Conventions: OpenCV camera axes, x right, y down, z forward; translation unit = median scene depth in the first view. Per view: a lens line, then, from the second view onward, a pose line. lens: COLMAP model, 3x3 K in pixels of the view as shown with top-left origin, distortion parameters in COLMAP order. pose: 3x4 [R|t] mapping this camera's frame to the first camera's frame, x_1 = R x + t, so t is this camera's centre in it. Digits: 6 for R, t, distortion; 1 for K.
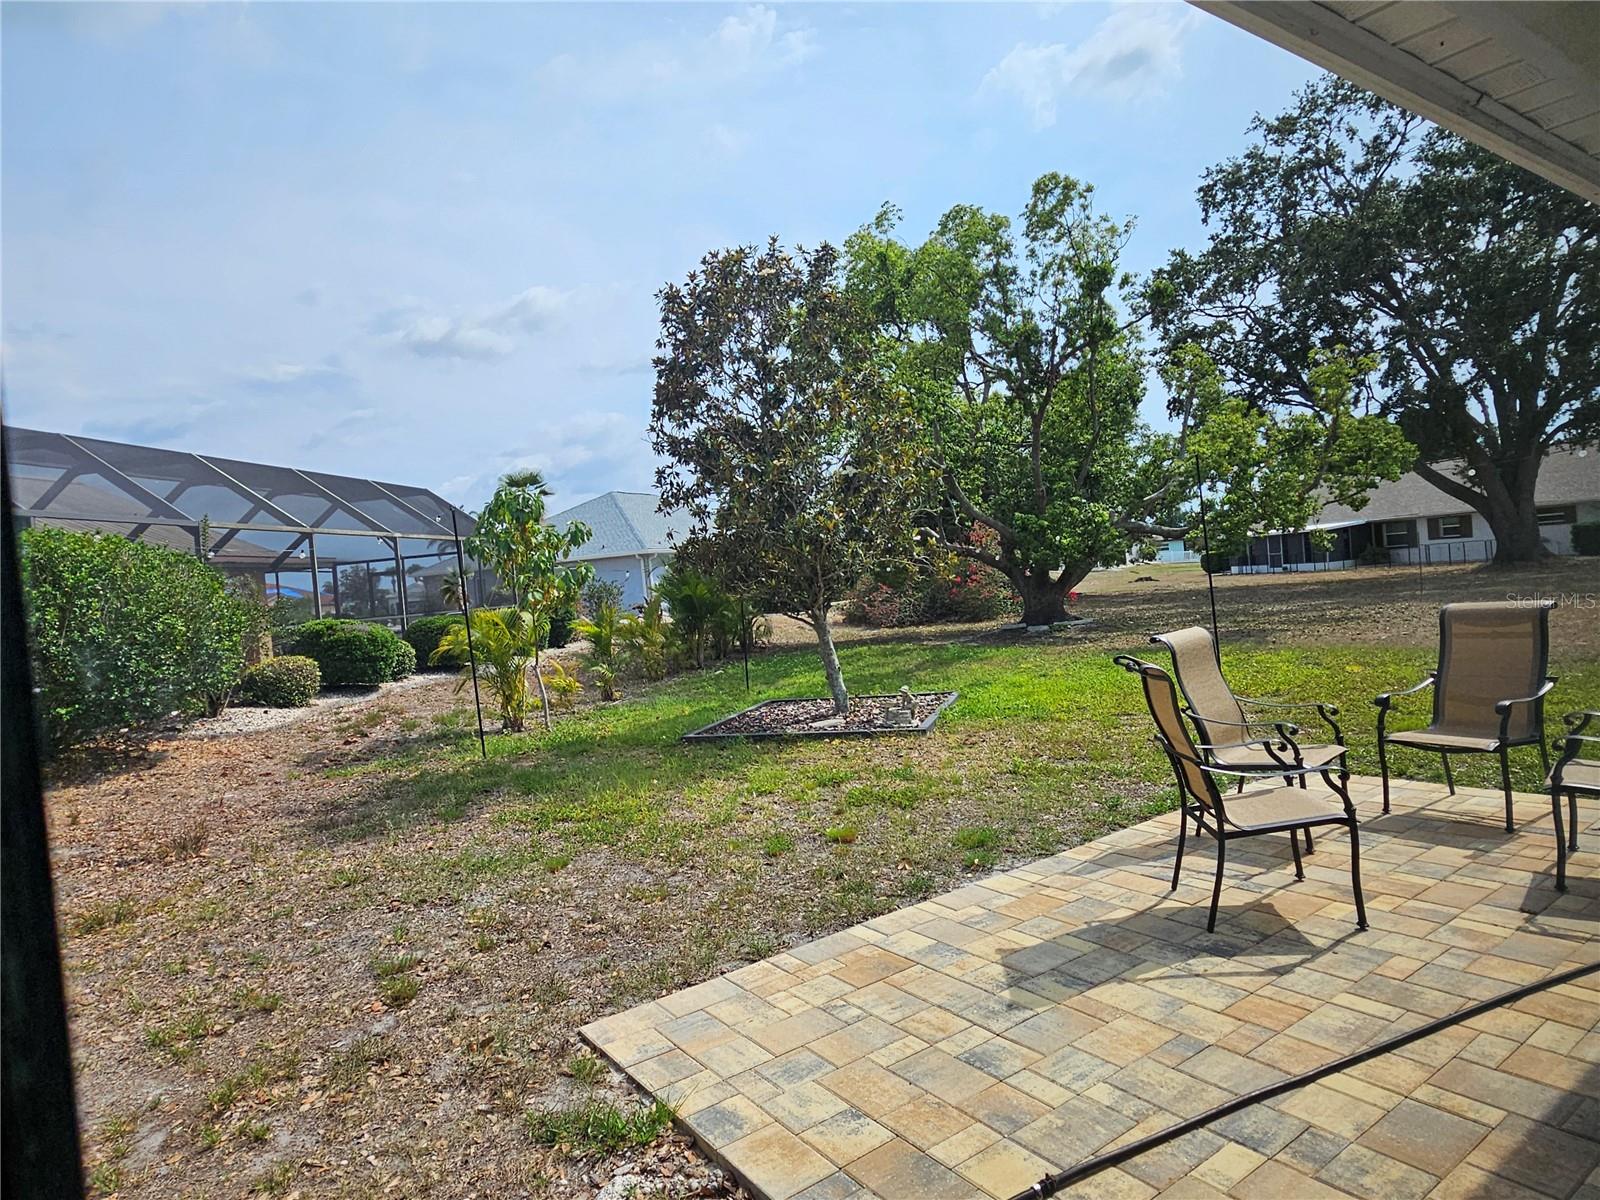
lens RADIAL K [[941.5, 0, 800.2], [0, 941.5, 599.0], [0, 0, 1]] dist [0.000913, -0.002242]
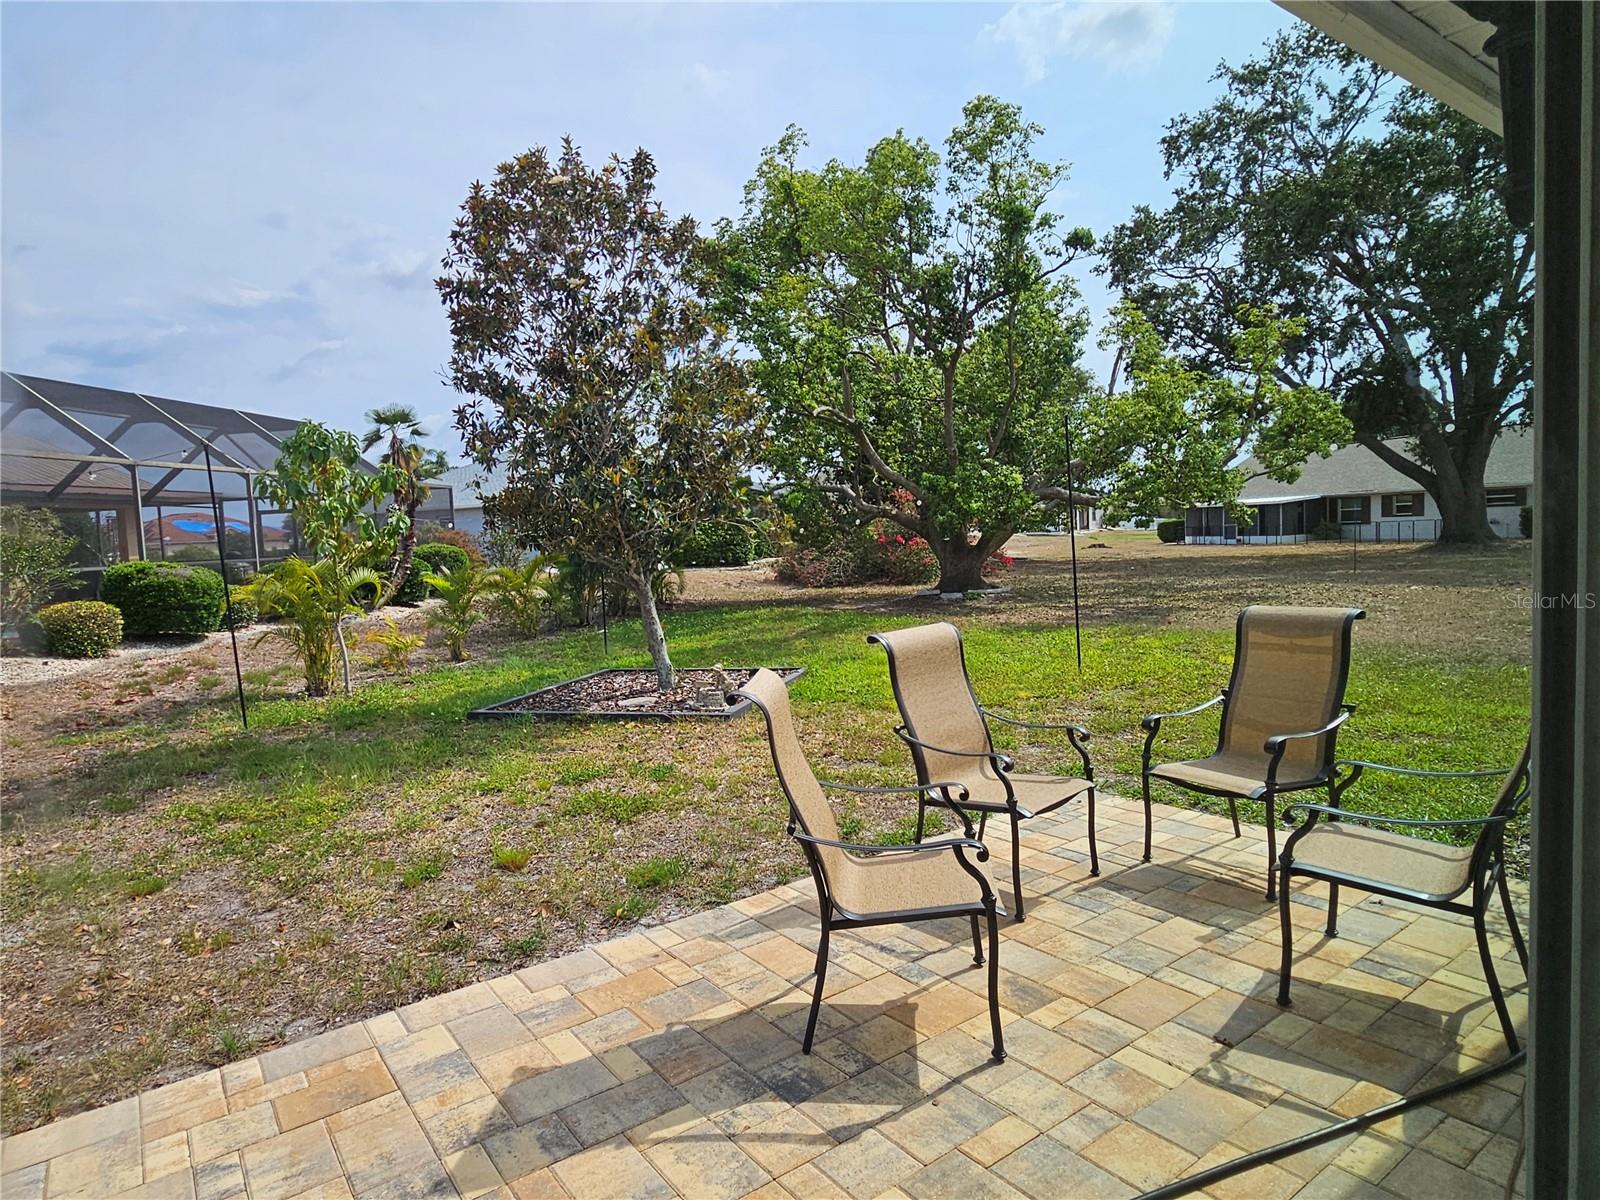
lens RADIAL K [[941.5, 0, 798.1], [0, 941.5, 599.9], [0, 0, 1]] dist [0.000913, -0.002242]
pose [[0.999012, 0.035364, 0.026916, 0.086366], [-0.036687, 0.998056, 0.050387, -0.008445], [-0.025082, -0.051325, 0.998367, 0.060719]]
